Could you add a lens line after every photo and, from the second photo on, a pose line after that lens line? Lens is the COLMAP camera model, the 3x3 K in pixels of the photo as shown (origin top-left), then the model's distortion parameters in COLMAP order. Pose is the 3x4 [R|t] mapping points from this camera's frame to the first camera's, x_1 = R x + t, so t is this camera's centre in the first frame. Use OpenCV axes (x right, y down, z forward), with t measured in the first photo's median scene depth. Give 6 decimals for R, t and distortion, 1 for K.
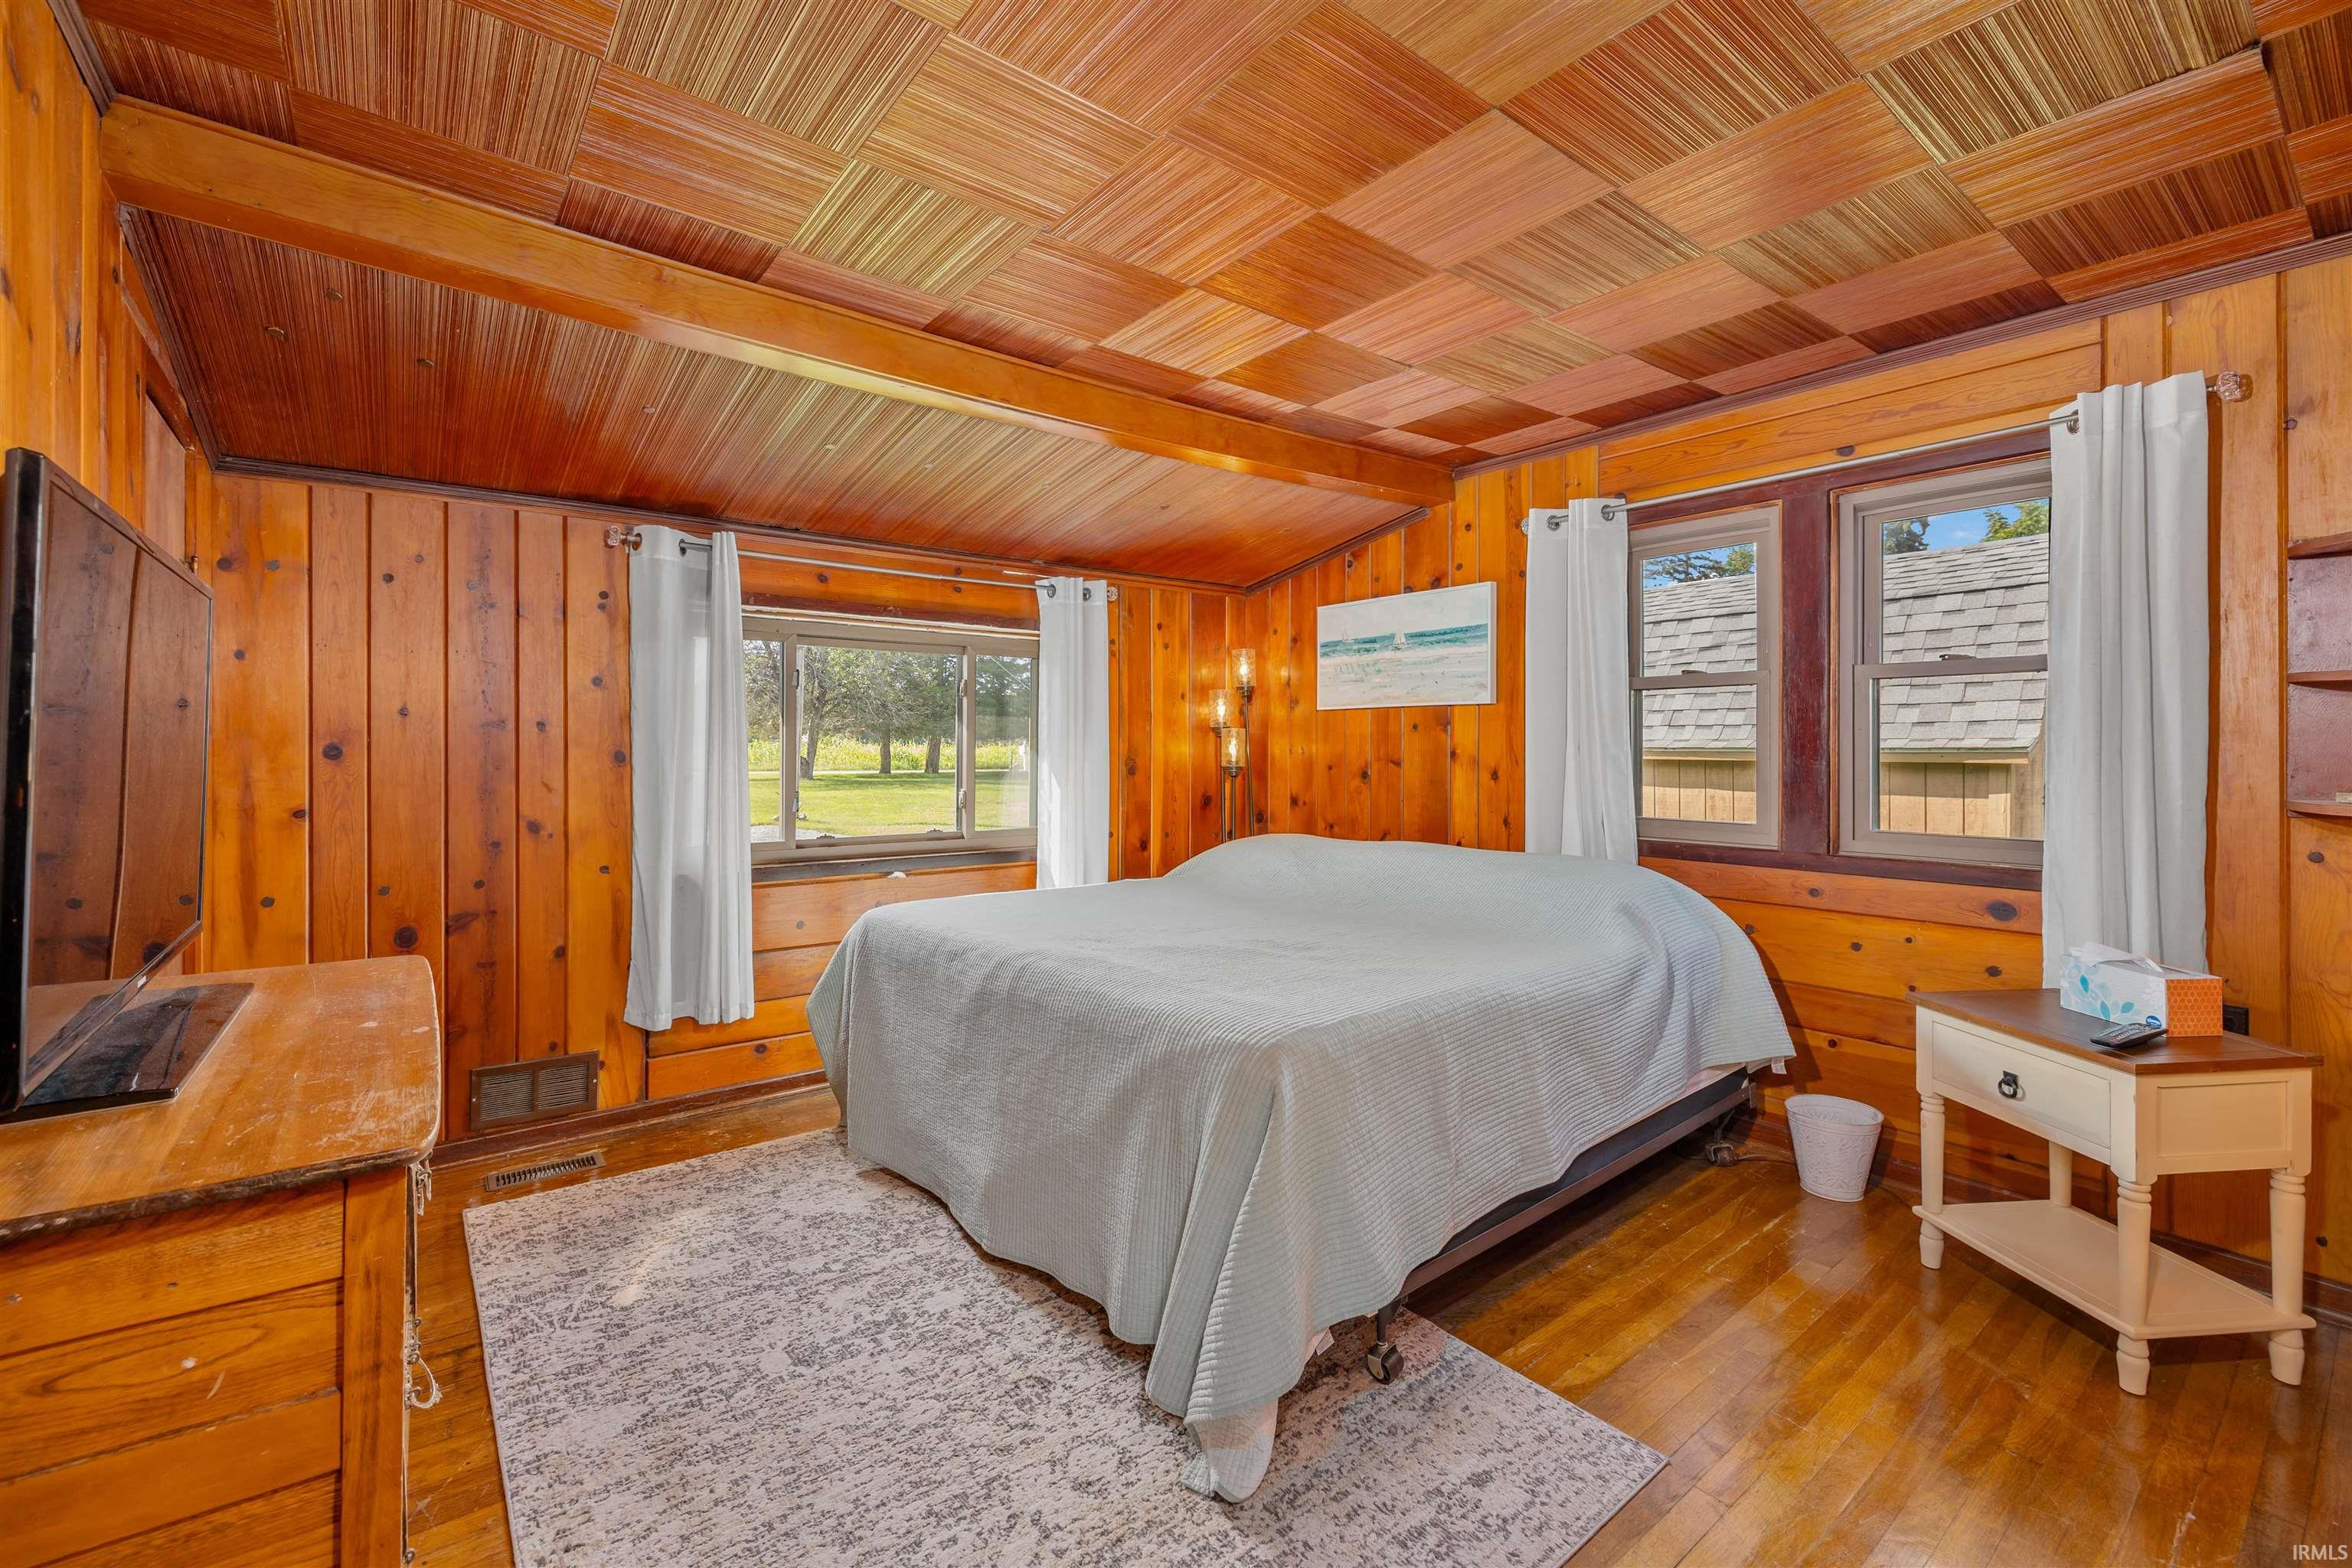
lens RADIAL K [[984.5, 0, 1165.2], [0, 984.5, 763.3], [0, 0, 1]] dist [-0.000365, 0.000051]
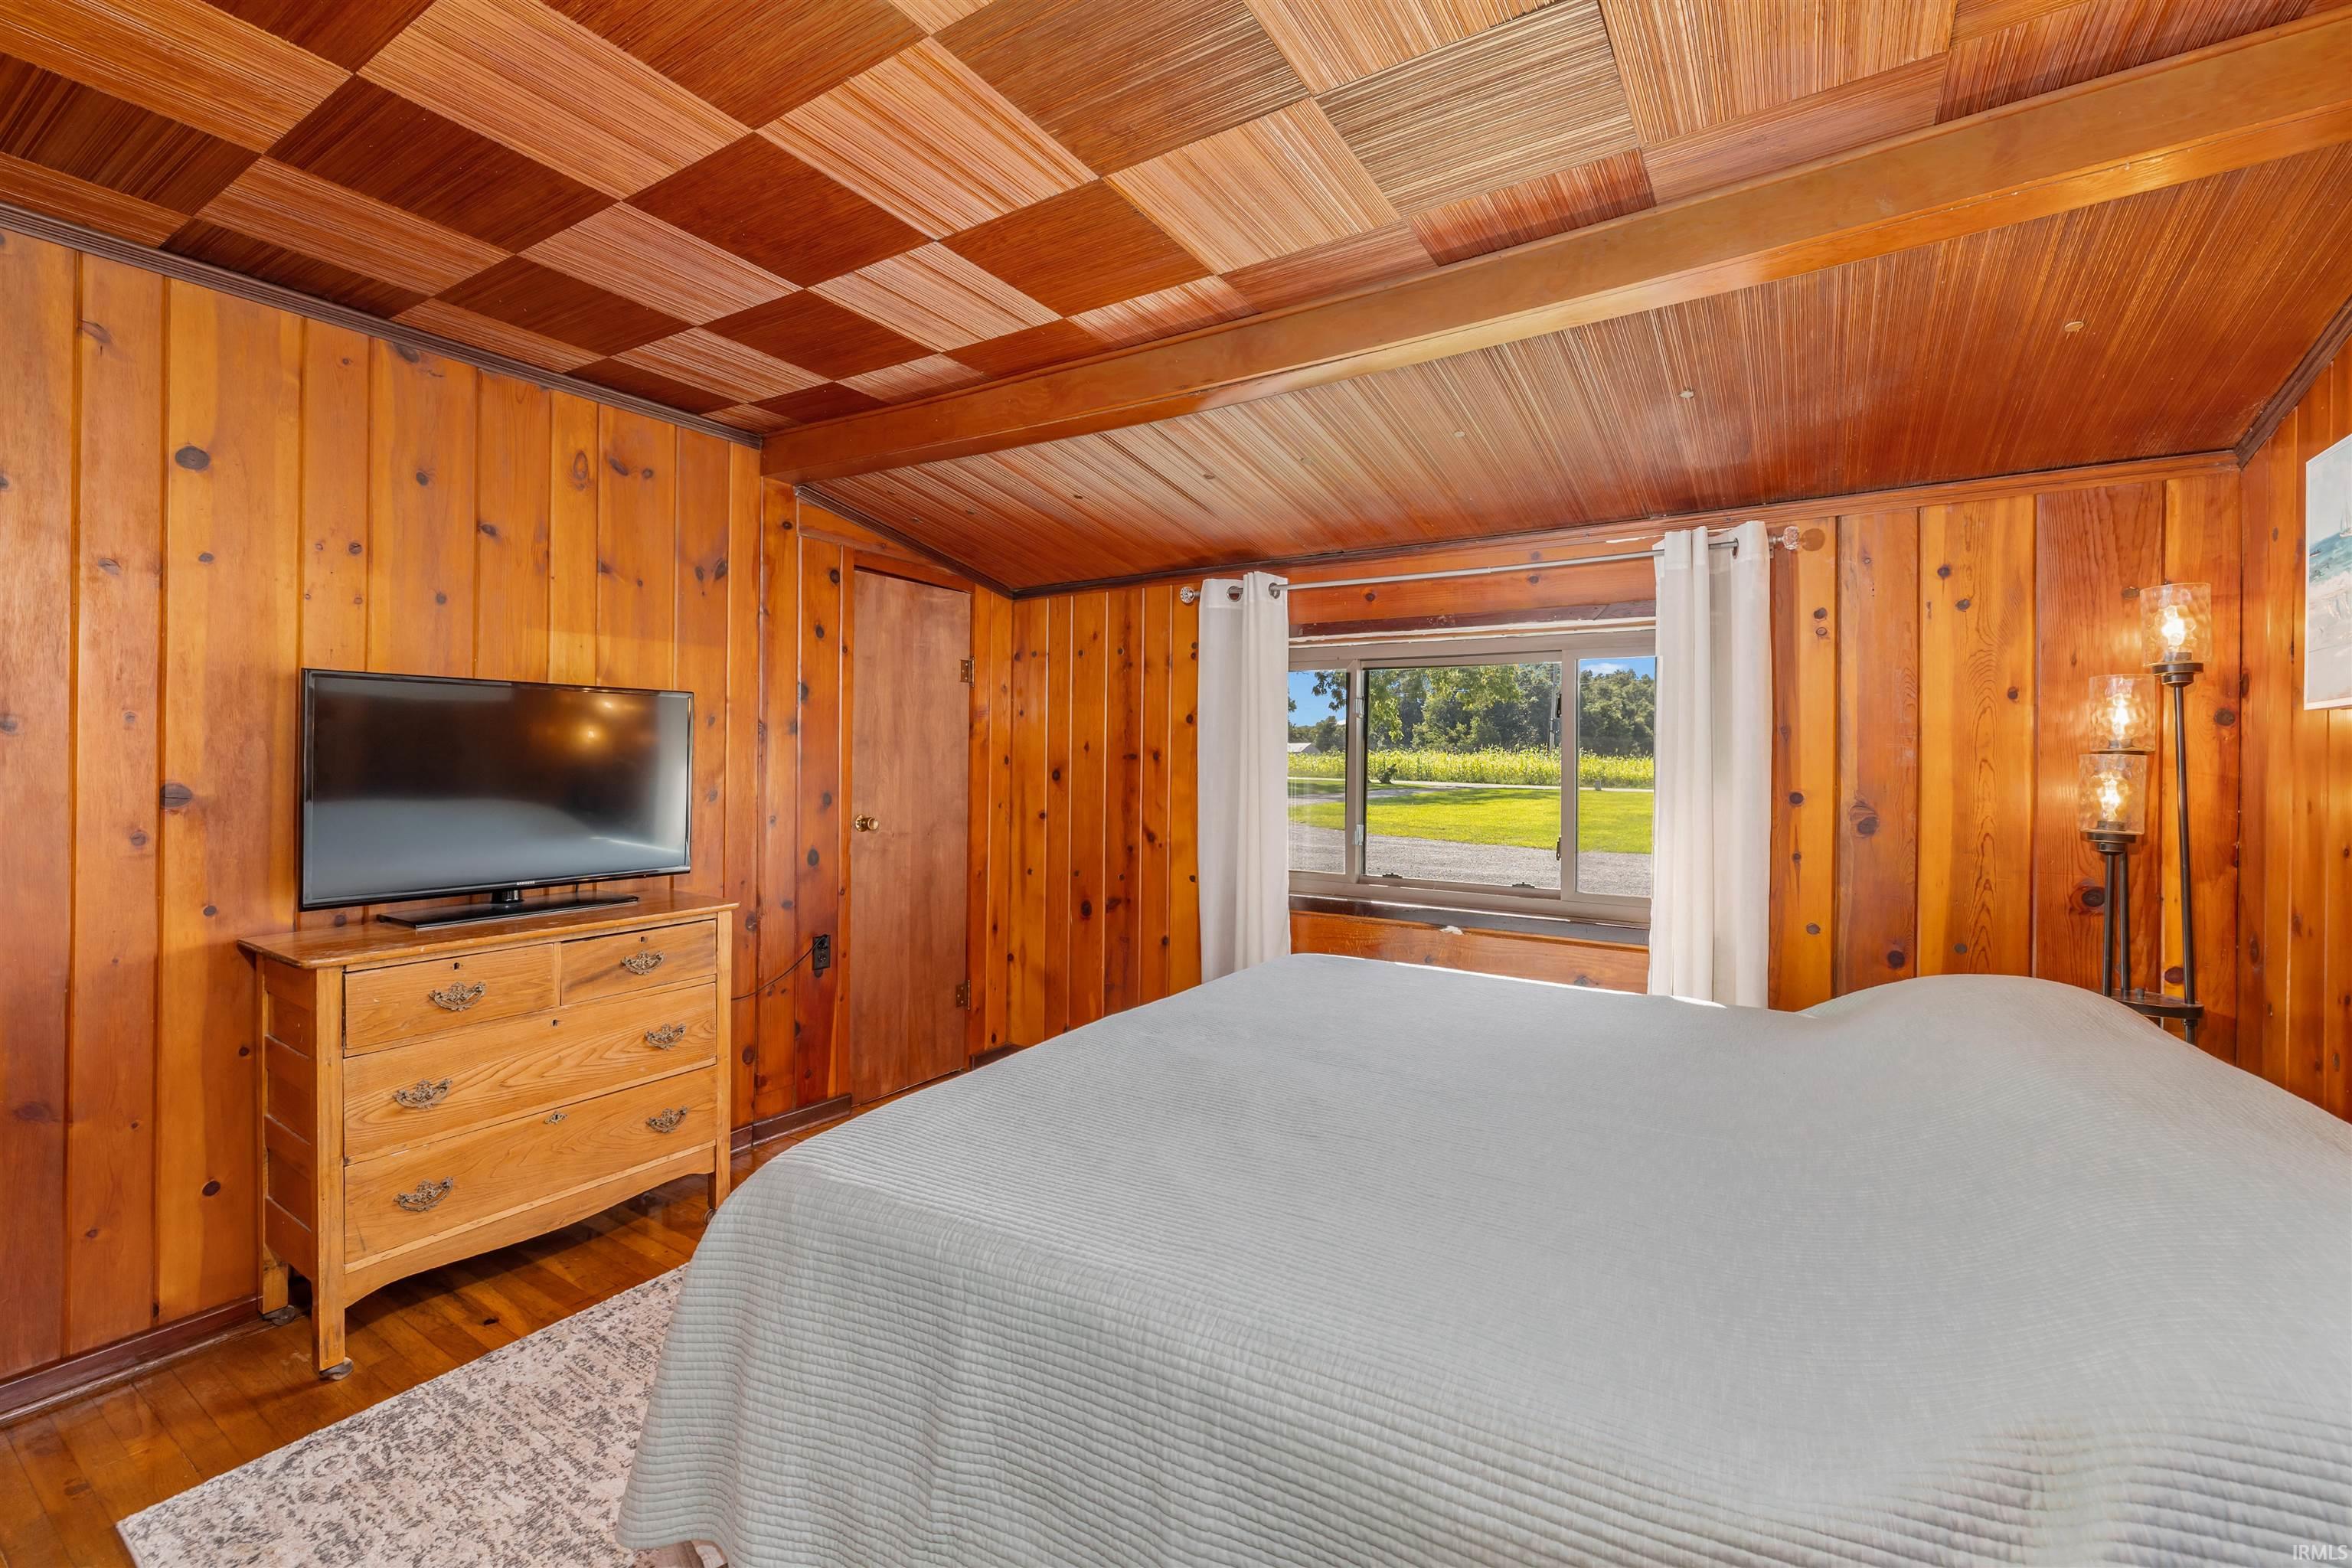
lens RADIAL K [[984.5, 0, 1165.2], [0, 984.5, 763.3], [0, 0, 1]] dist [-0.000365, 0.000051]
pose [[0.339863, 0.006933, -0.940449, 0.411924], [-0.023549, 0.999722, -0.001141, -0.021693], [0.940180, 0.022534, 0.339932, 0.443574]]
